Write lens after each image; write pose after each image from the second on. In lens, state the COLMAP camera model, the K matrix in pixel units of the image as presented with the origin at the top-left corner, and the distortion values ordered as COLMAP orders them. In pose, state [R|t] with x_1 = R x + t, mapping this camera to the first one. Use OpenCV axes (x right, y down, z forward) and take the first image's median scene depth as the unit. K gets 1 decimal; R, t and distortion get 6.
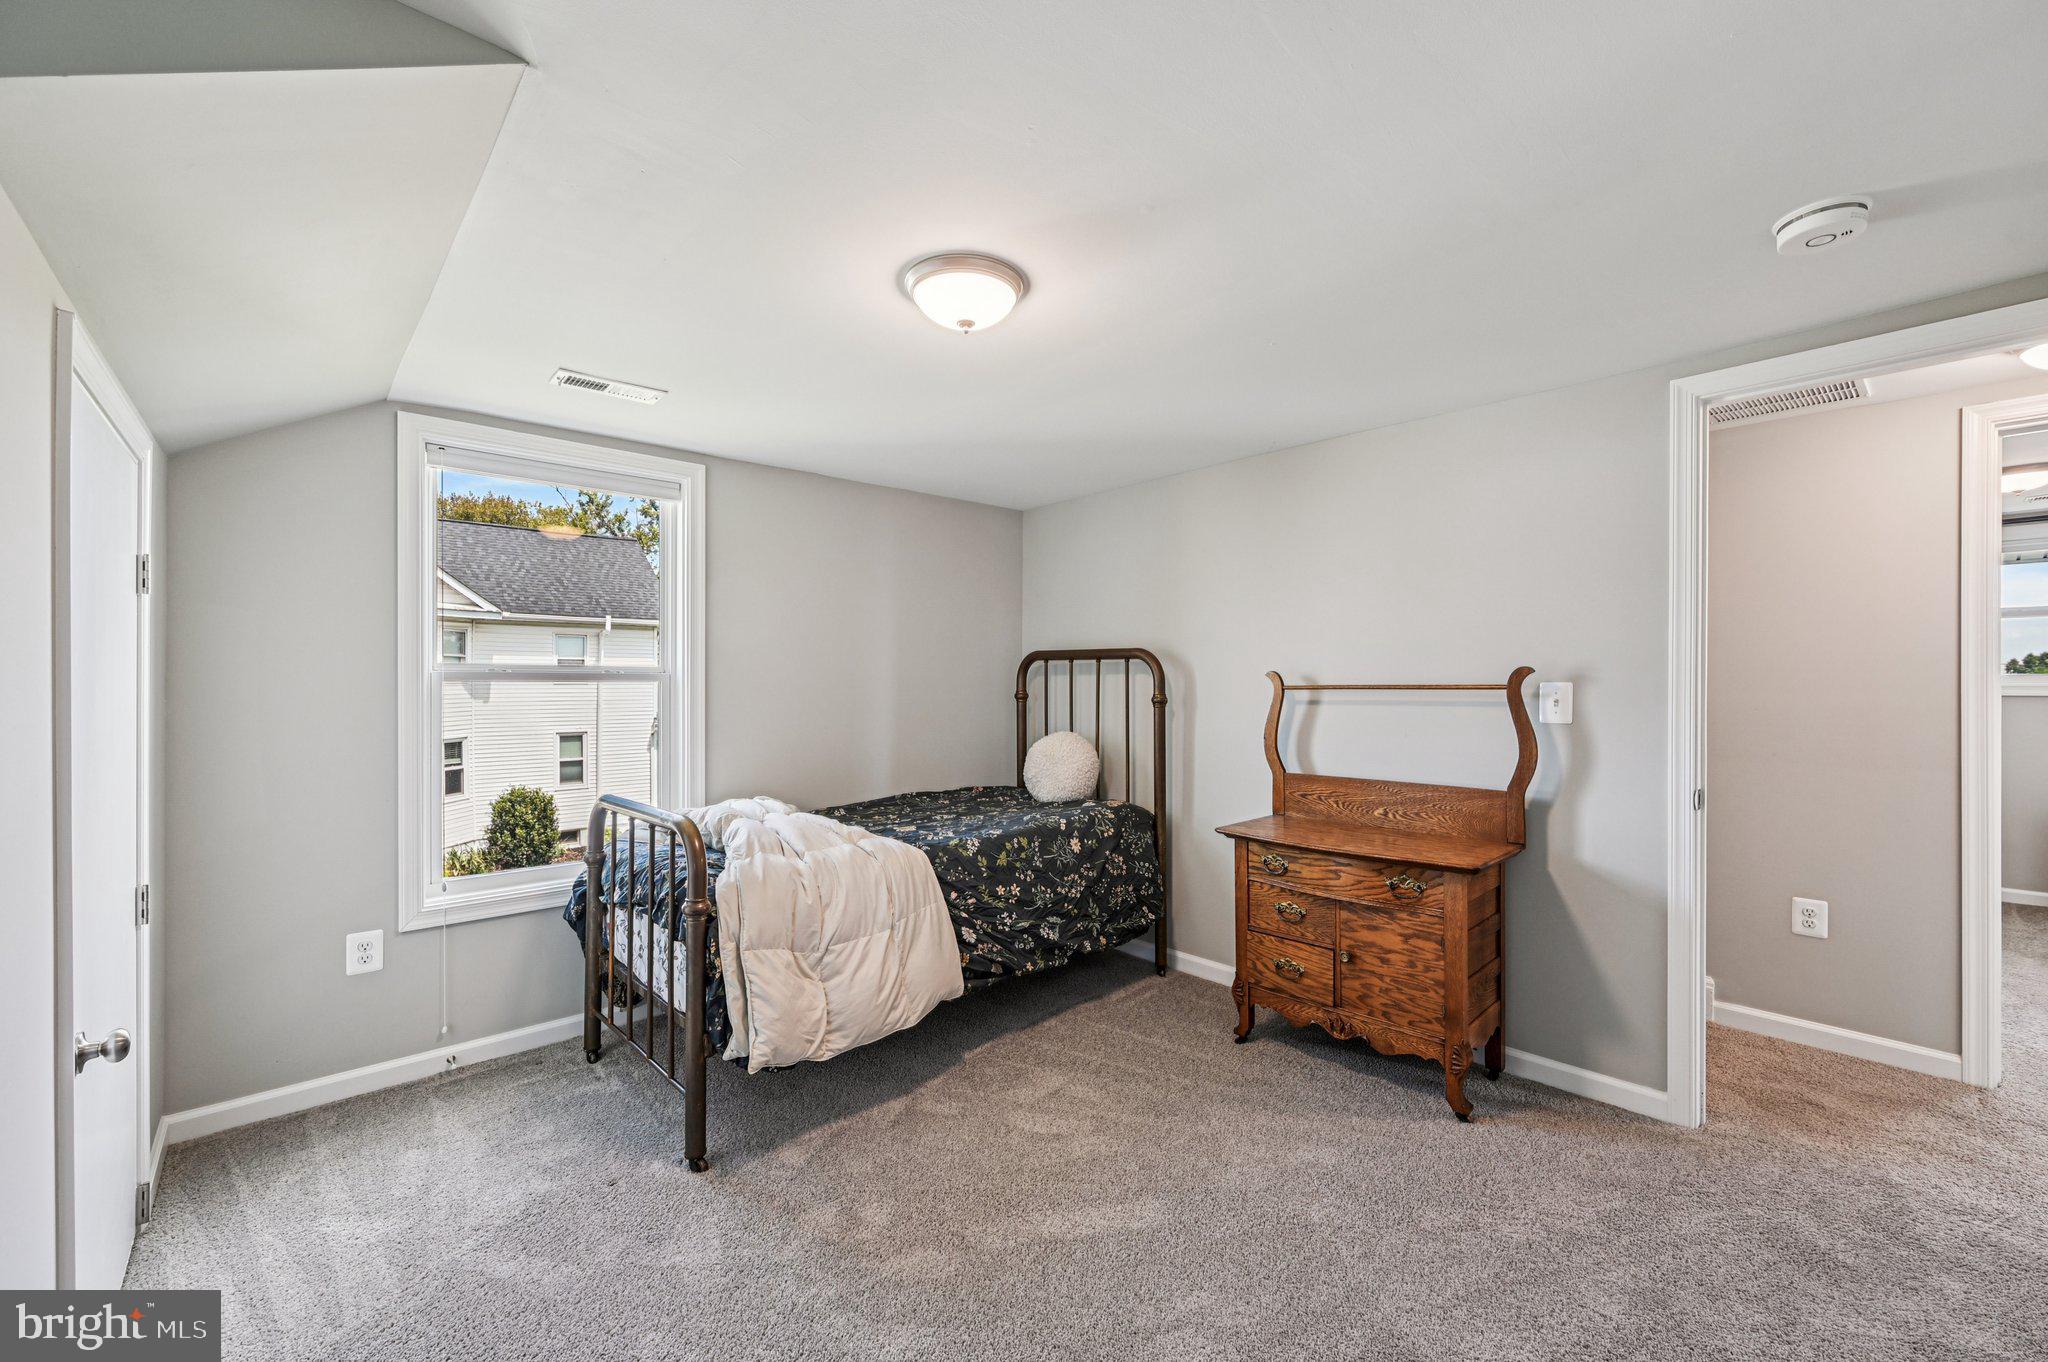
lens RADIAL K [[816.0, 0, 1020.8], [0, 816.0, 683.2], [0, 0, 1]] dist [-0.001707, -0.000216]
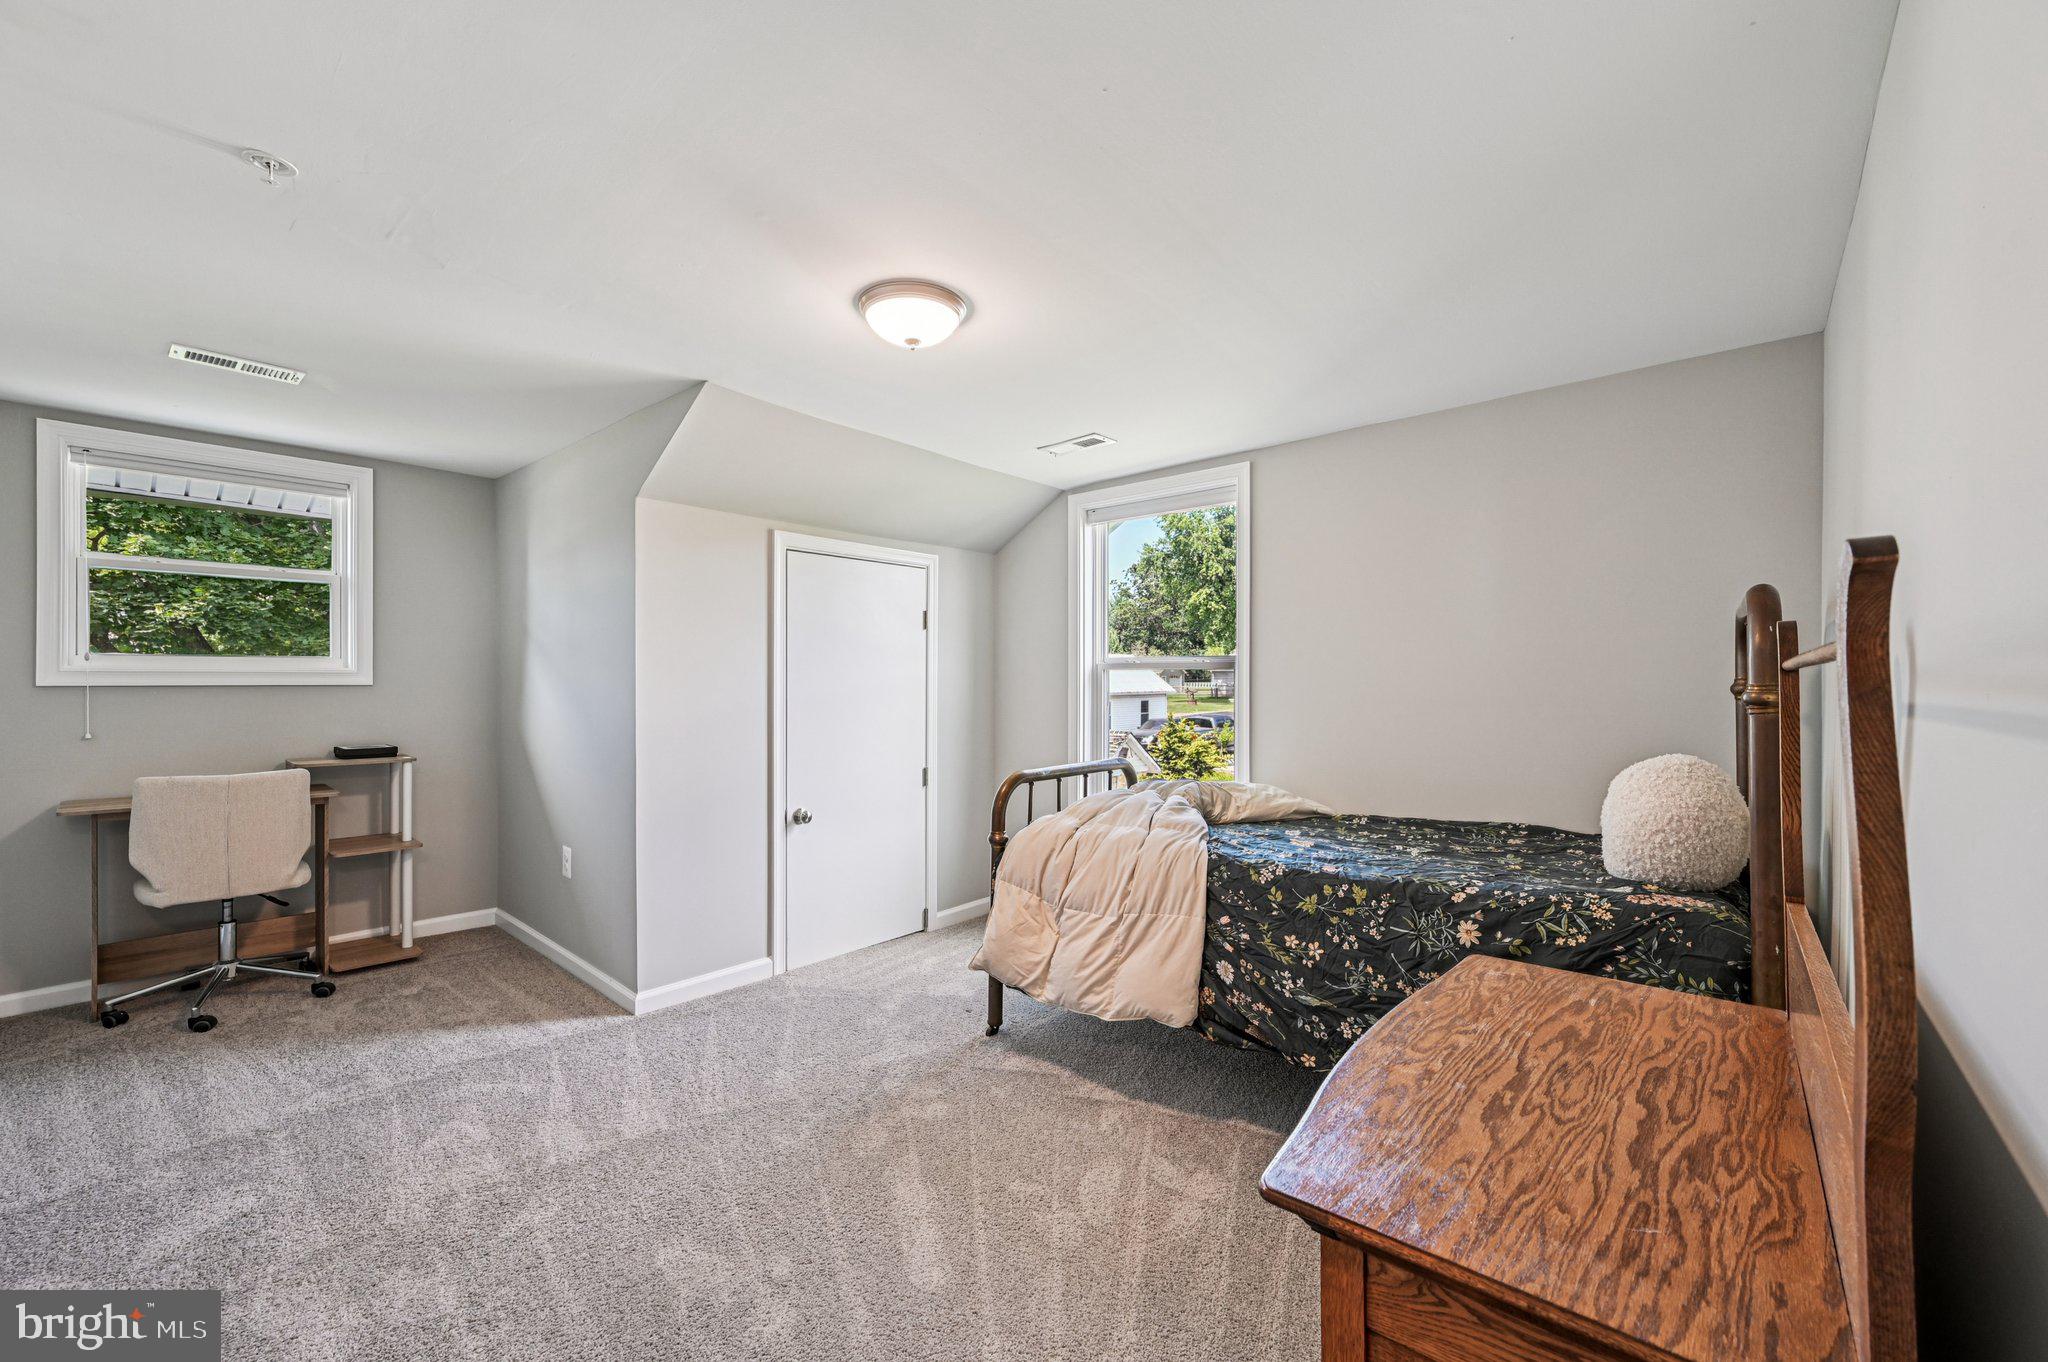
lens RADIAL K [[816.0, 0, 1028.0], [0, 816.0, 678.4], [0, 0, 1]] dist [-0.001707, -0.000216]
pose [[0.109381, 0.000524, -0.994000, 0.704021], [0.001294, 0.999999, 0.000670, 0.012099], [0.993999, -0.001360, 0.109380, 0.690678]]
